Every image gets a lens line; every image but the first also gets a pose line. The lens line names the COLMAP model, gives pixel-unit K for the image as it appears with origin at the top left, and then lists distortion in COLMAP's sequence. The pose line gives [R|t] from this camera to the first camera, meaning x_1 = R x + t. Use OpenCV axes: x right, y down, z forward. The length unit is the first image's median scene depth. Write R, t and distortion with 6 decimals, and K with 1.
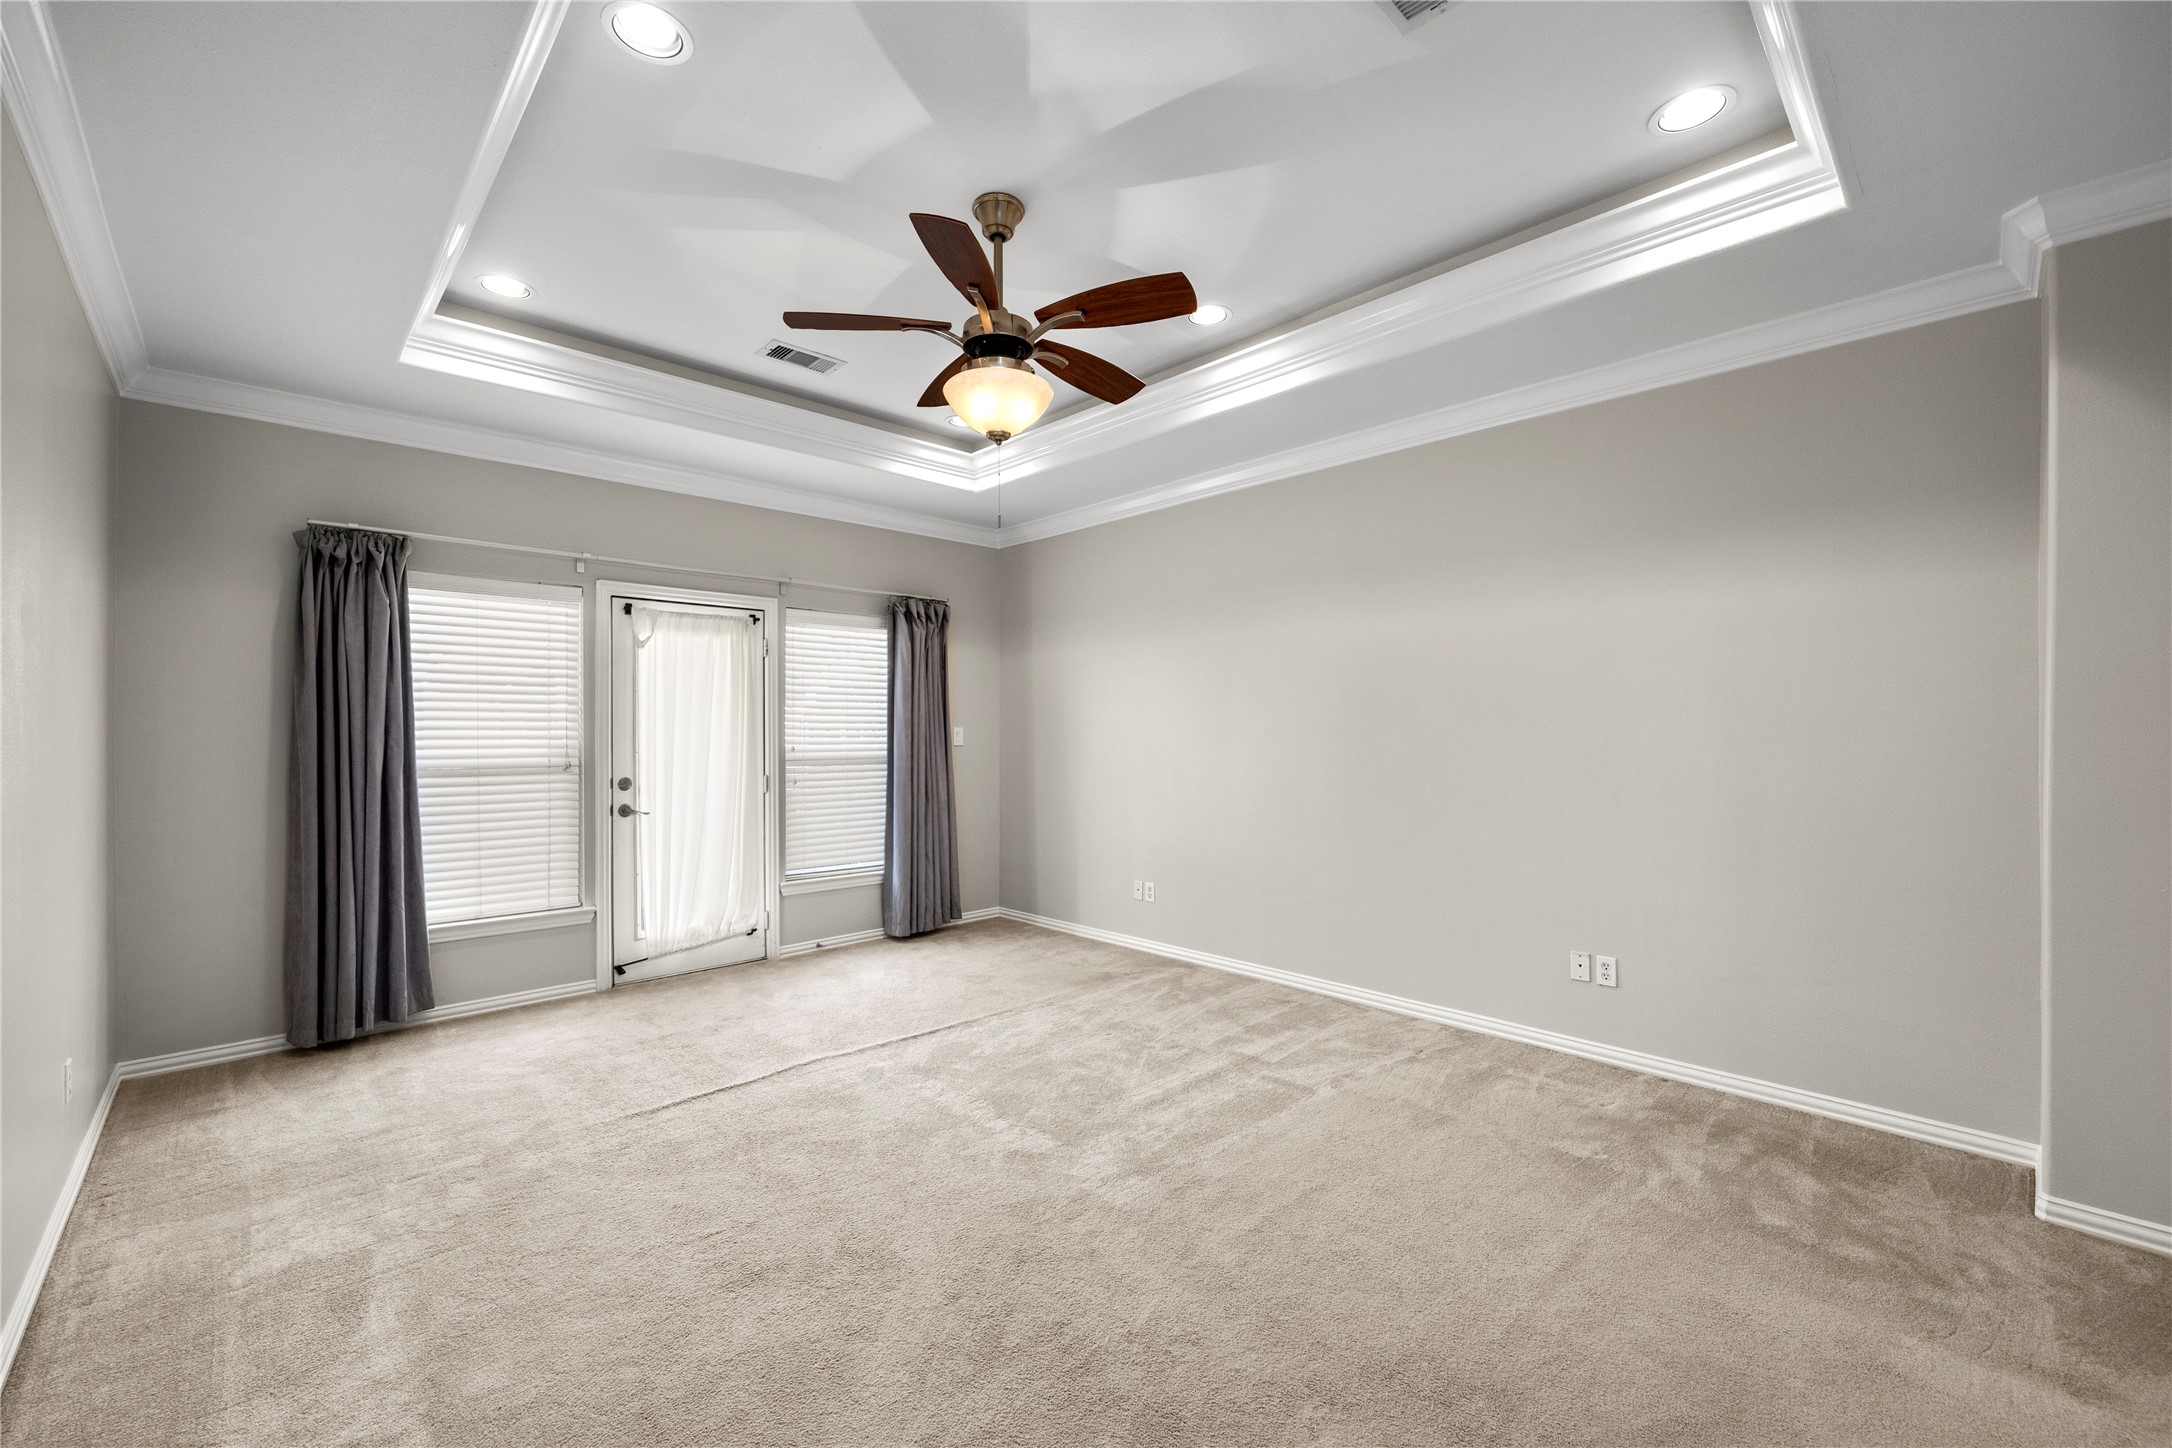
lens RADIAL K [[872.2, 0, 1087.6], [0, 872.2, 724.0], [0, 0, 1]] dist [-0.003294, 0.000320]
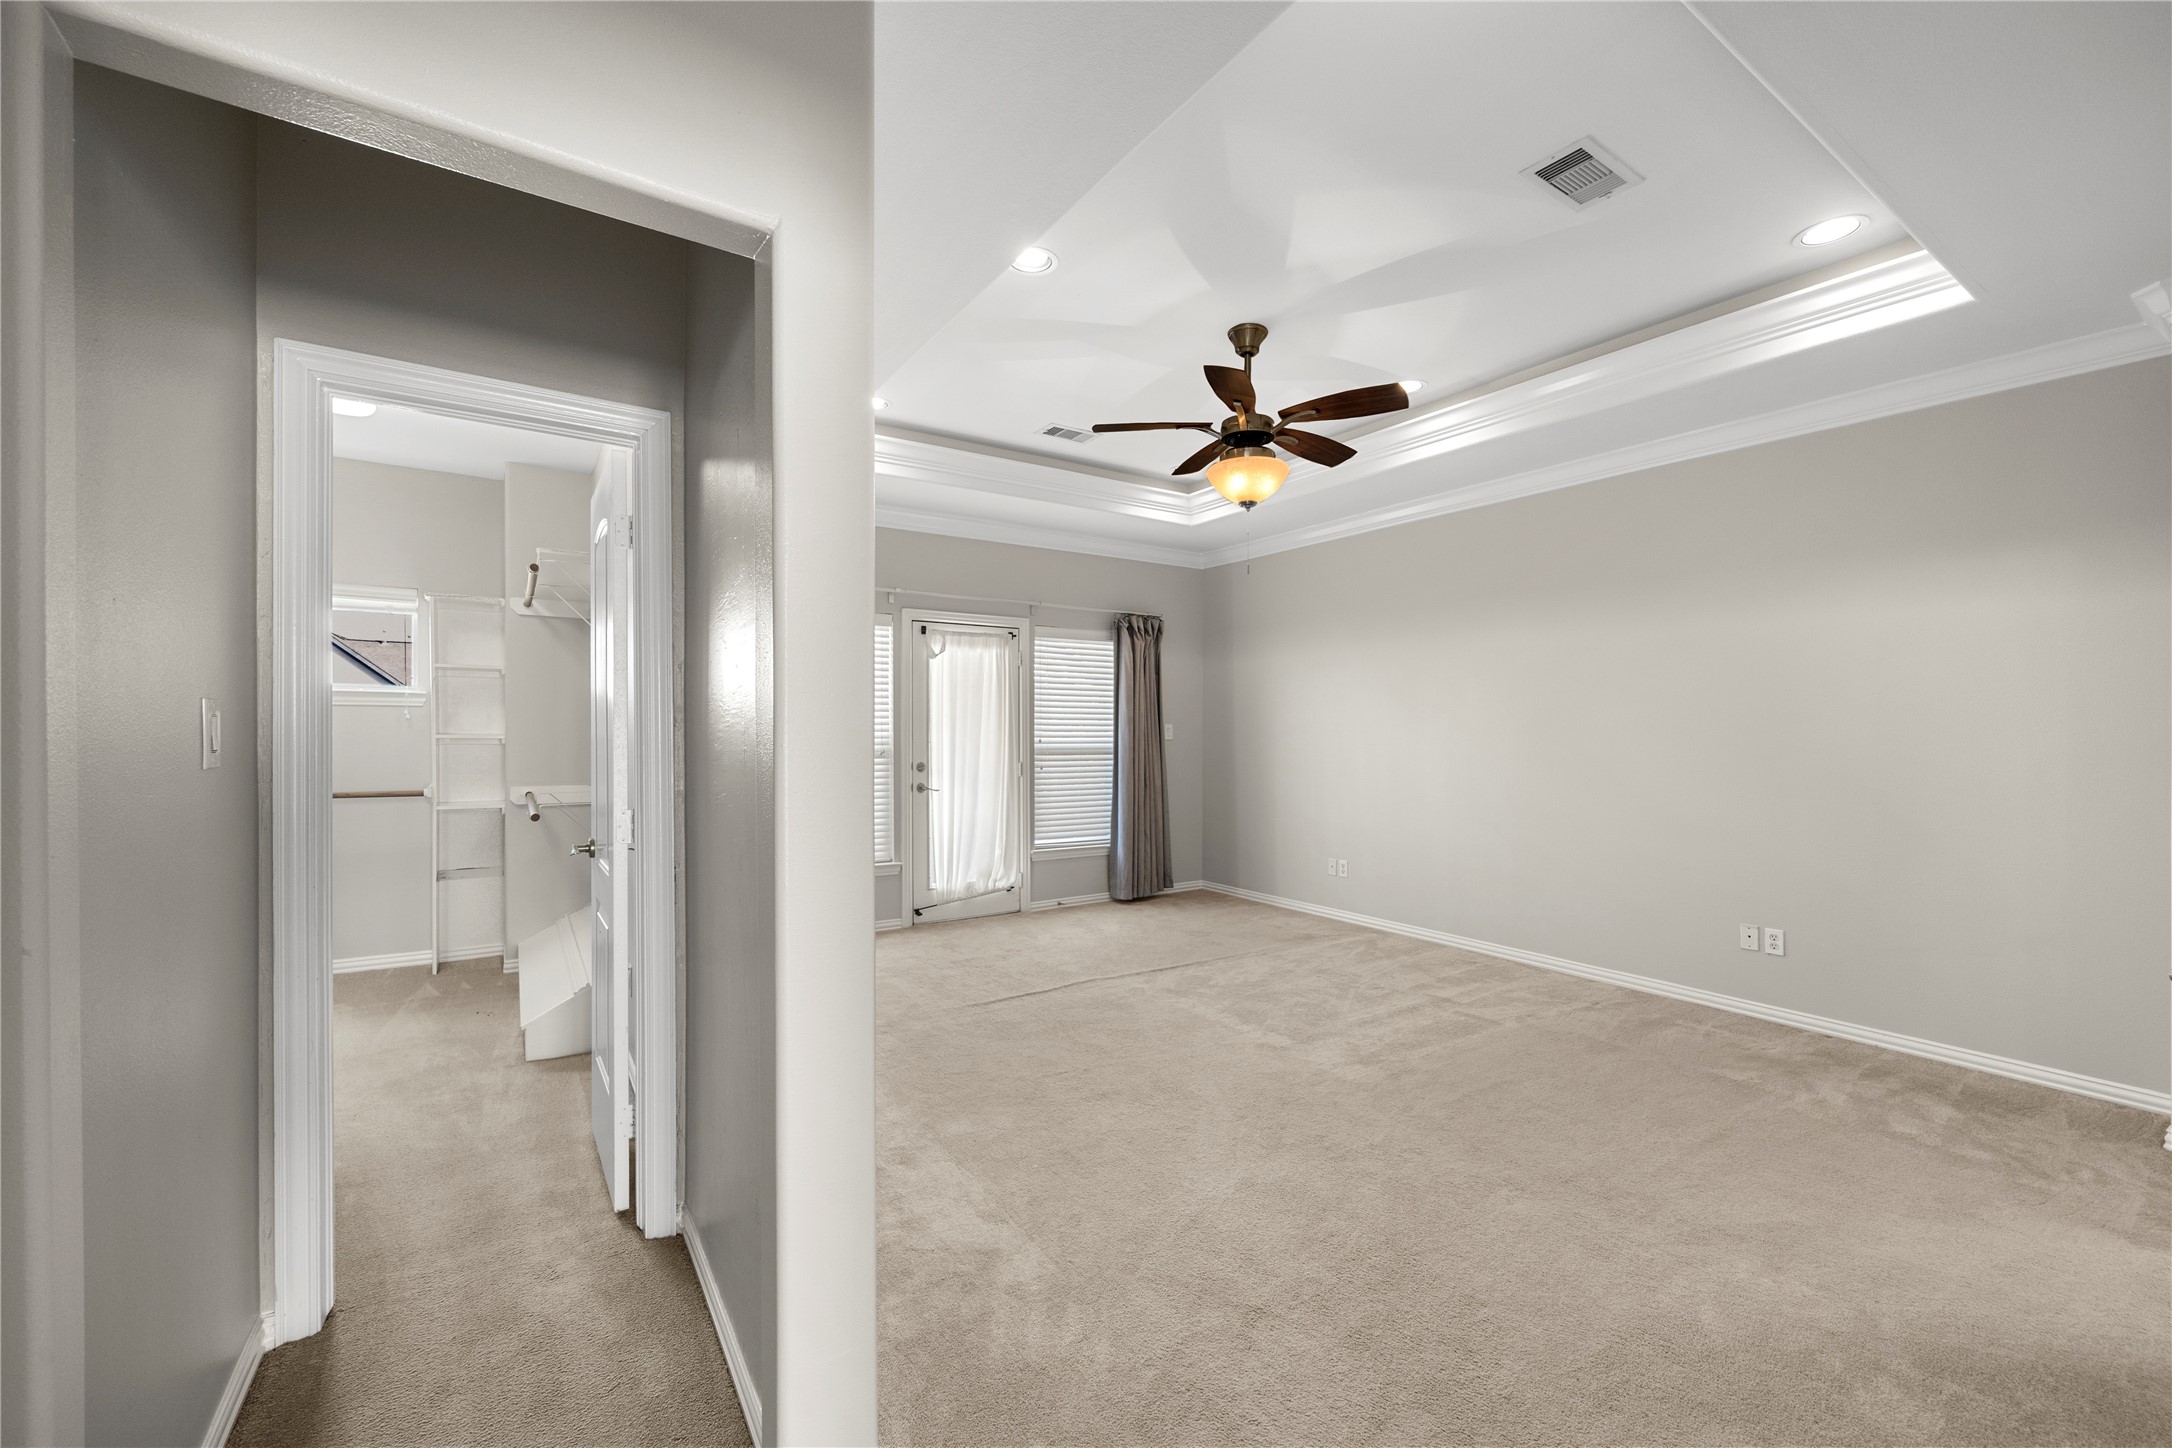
lens RADIAL K [[872.2, 0, 1081.3], [0, 872.2, 714.0], [0, 0, 1]] dist [-0.003294, 0.000320]
pose [[0.983816, 0.003373, -0.179148, -0.080431], [-0.004681, 0.999965, -0.006880, -0.001637], [0.179119, 0.007607, 0.983798, -0.245954]]
